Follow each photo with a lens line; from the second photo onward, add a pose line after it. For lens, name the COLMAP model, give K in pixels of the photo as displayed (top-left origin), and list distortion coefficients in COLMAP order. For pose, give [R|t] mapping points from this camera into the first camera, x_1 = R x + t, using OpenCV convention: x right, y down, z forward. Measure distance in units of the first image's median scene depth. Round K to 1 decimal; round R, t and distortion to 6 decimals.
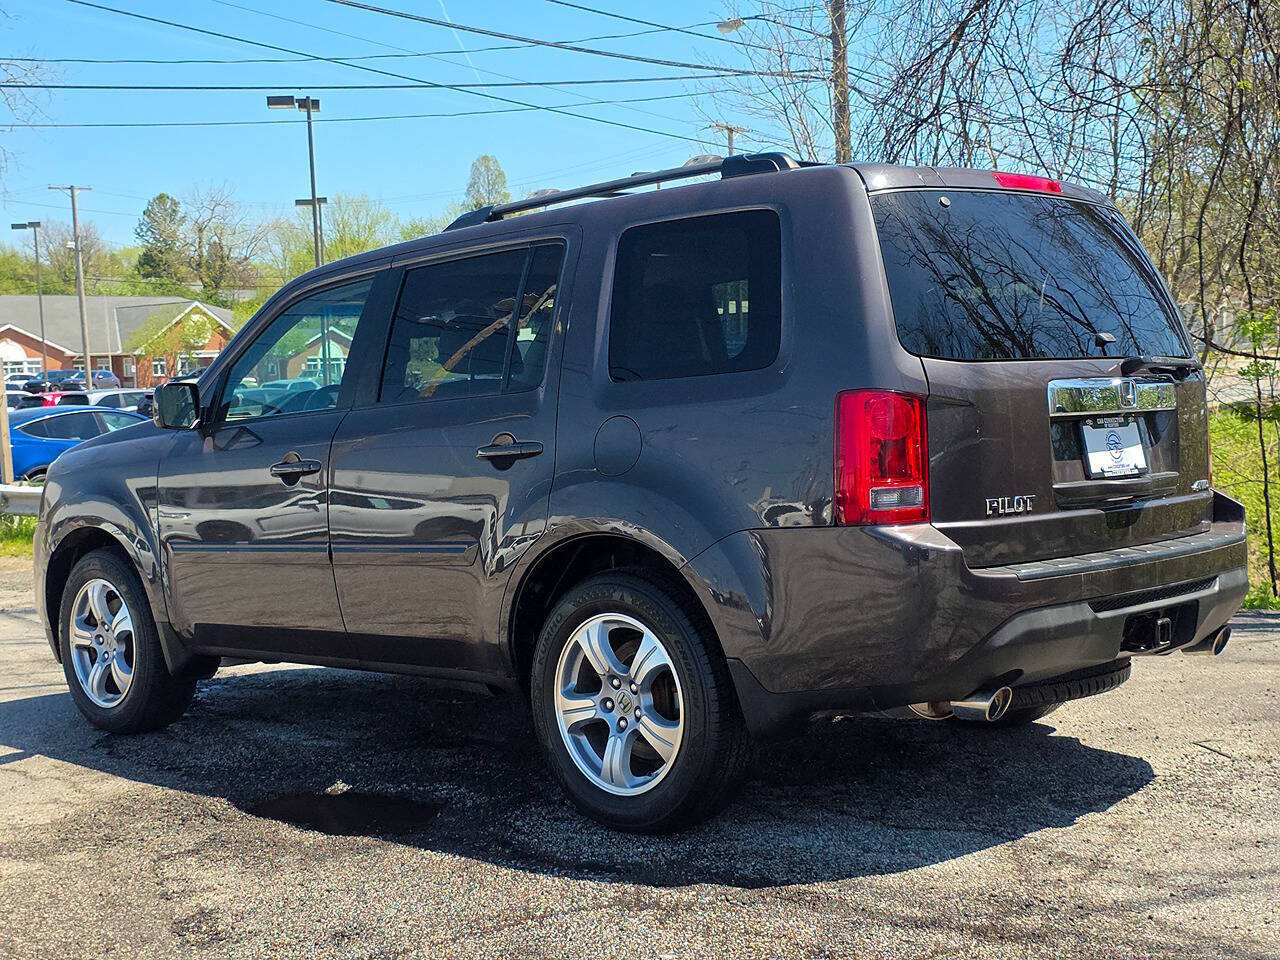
lens RADIAL K [[1770.5, 0, 648.1], [0, 1770.5, 471.6], [0, 0, 1]] dist [0.063930, 0.000000]
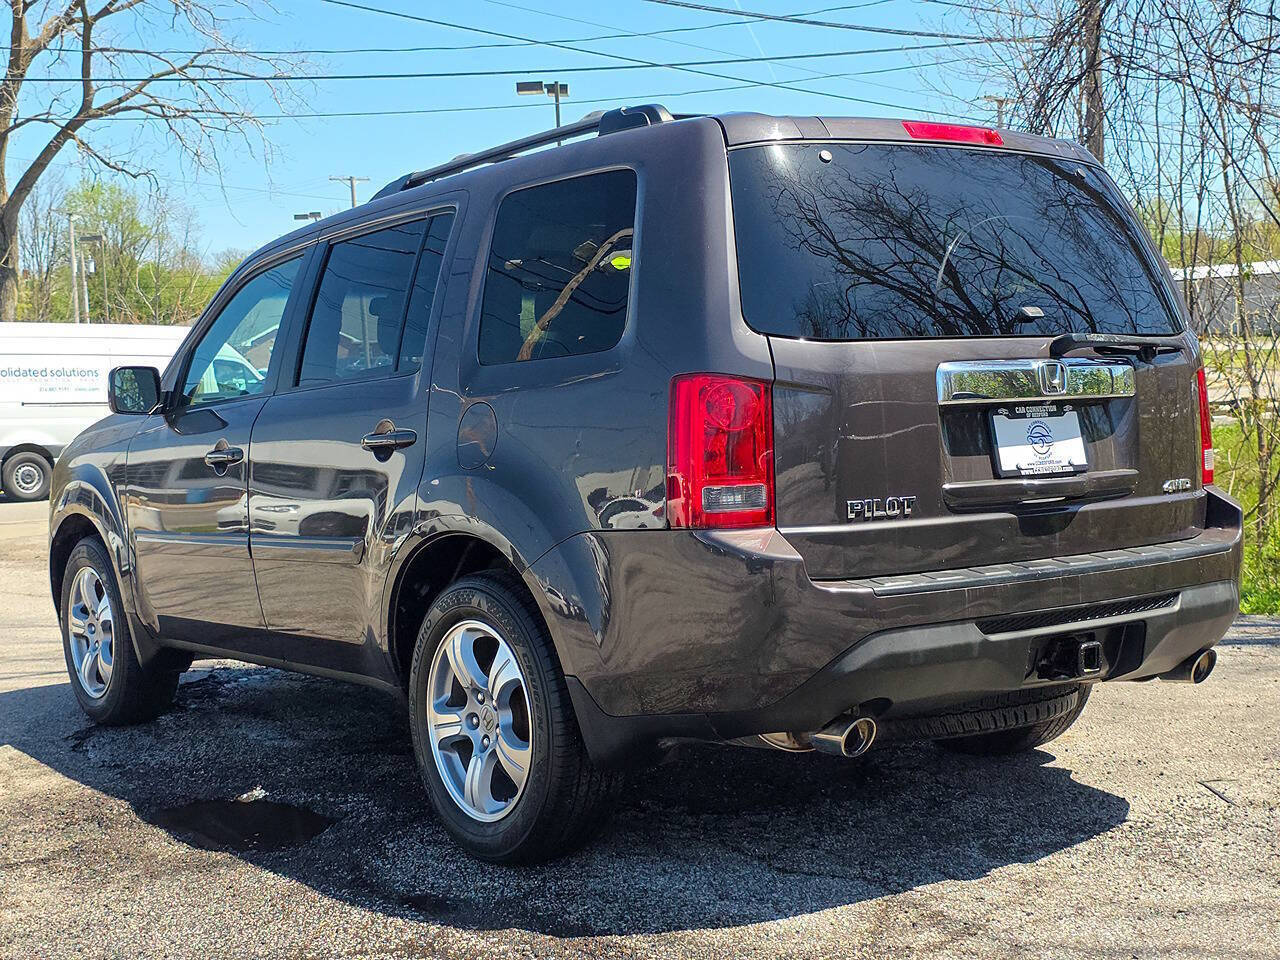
lens RADIAL K [[1770.5, 0, 643.8], [0, 1770.5, 484.6], [0, 0, 1]] dist [0.063930, 0.000000]
pose [[0.985131, 0.010637, -0.171473, 0.220677], [-0.007773, 0.999819, 0.017362, -0.005817], [0.171627, -0.015771, 0.985036, 0.123260]]
